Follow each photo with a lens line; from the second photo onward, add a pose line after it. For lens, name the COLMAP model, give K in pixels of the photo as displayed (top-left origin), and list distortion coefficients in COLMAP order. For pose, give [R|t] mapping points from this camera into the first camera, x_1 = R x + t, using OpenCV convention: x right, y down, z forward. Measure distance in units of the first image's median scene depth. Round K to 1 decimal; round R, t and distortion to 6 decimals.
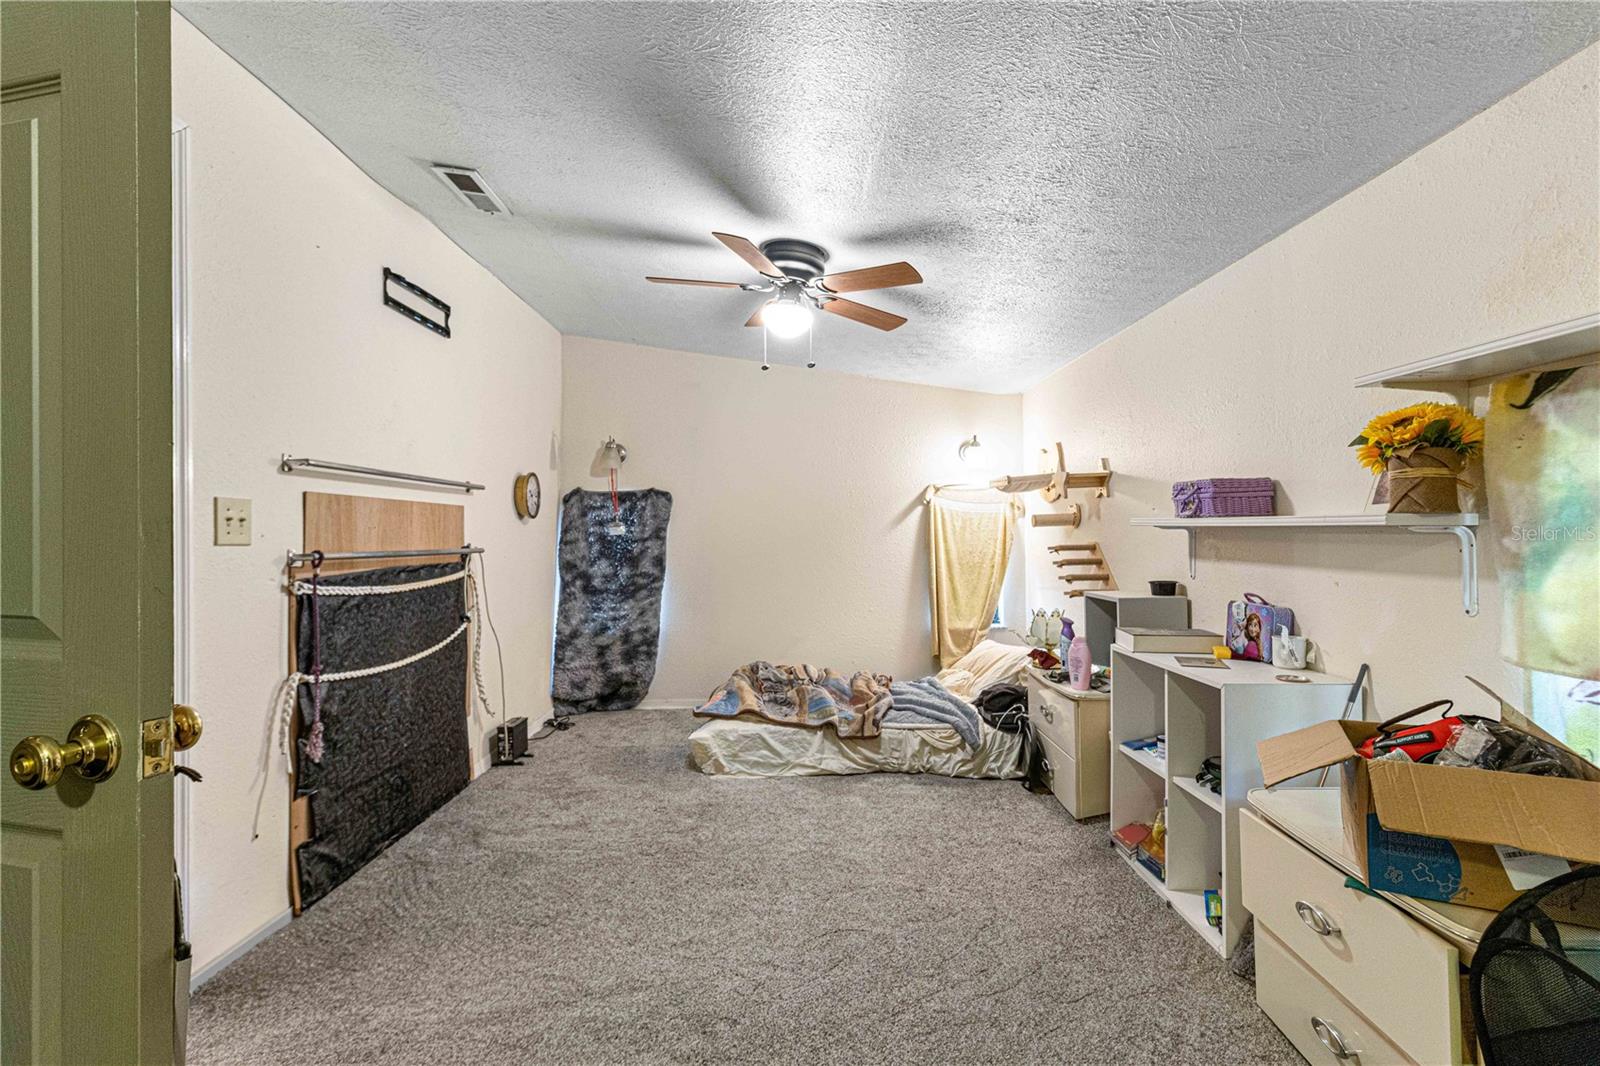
lens RADIAL K [[756.7, 0, 787.8], [0, 756.7, 530.7], [0, 0, 1]] dist [-0.008157, 0.003143]
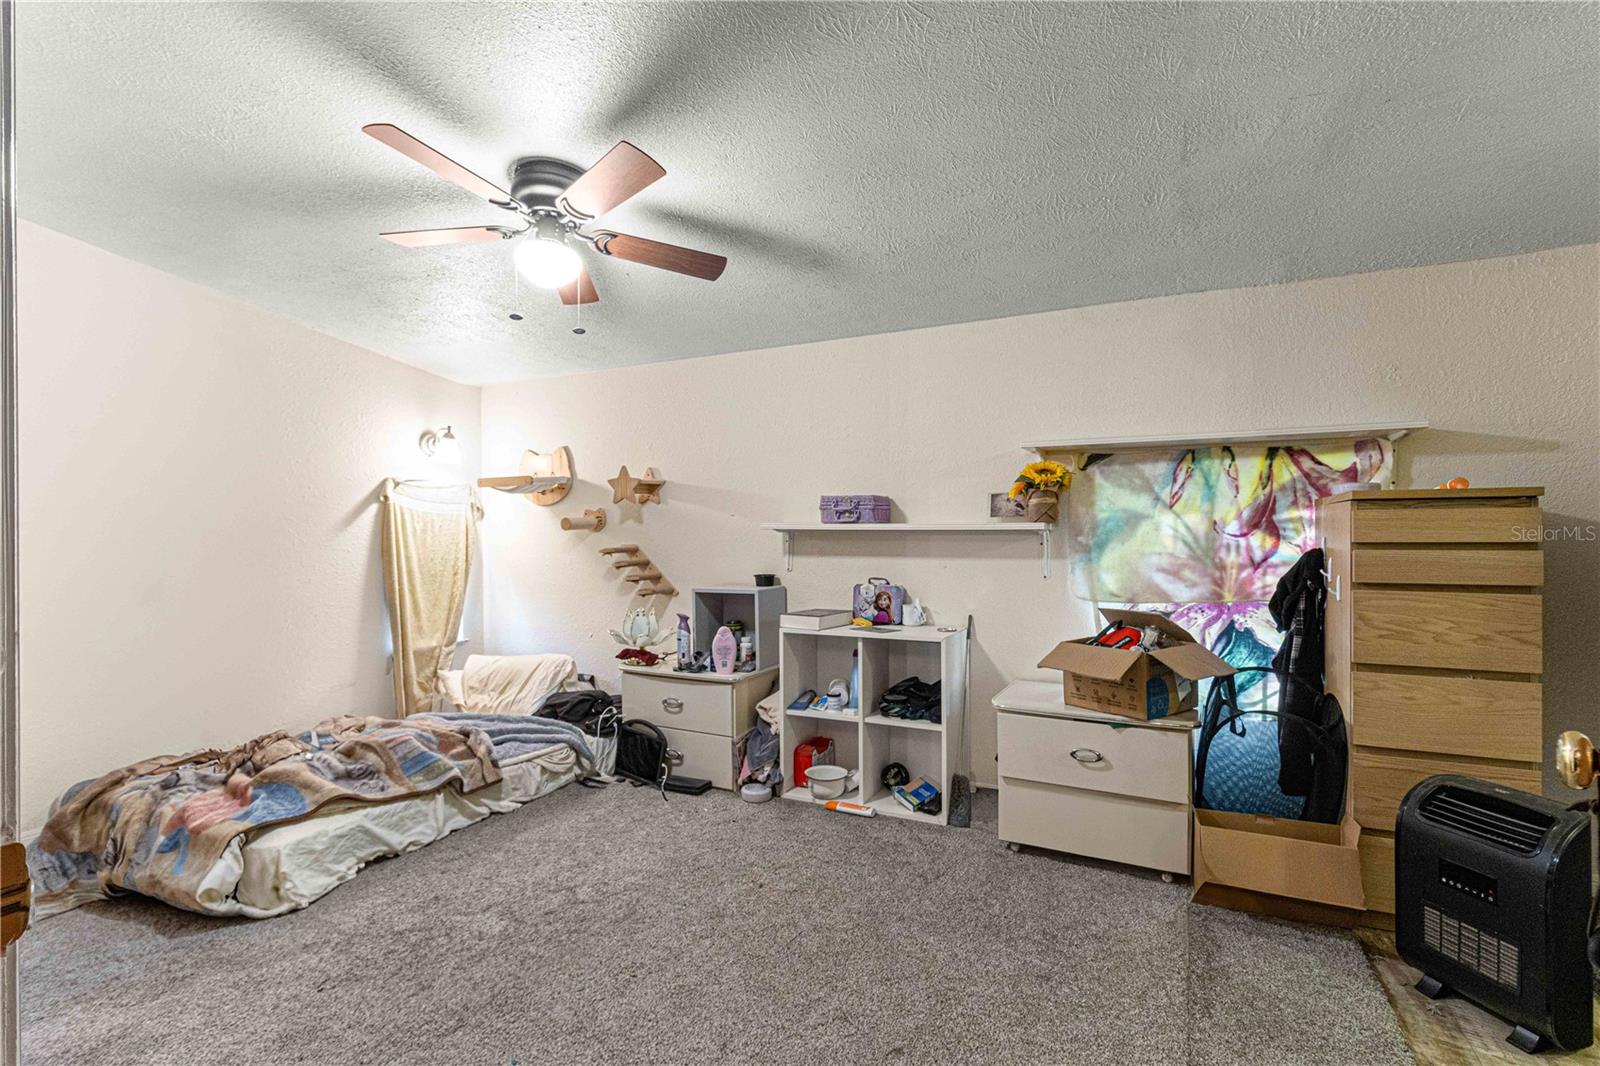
lens RADIAL K [[756.7, 0, 765.1], [0, 756.7, 536.7], [0, 0, 1]] dist [-0.008157, 0.003143]
pose [[0.453756, 0.000090, 0.891126, -0.498468], [0.000240, 1.000000, -0.000223, 0.004457], [-0.891126, 0.000315, 0.453755, 0.365153]]
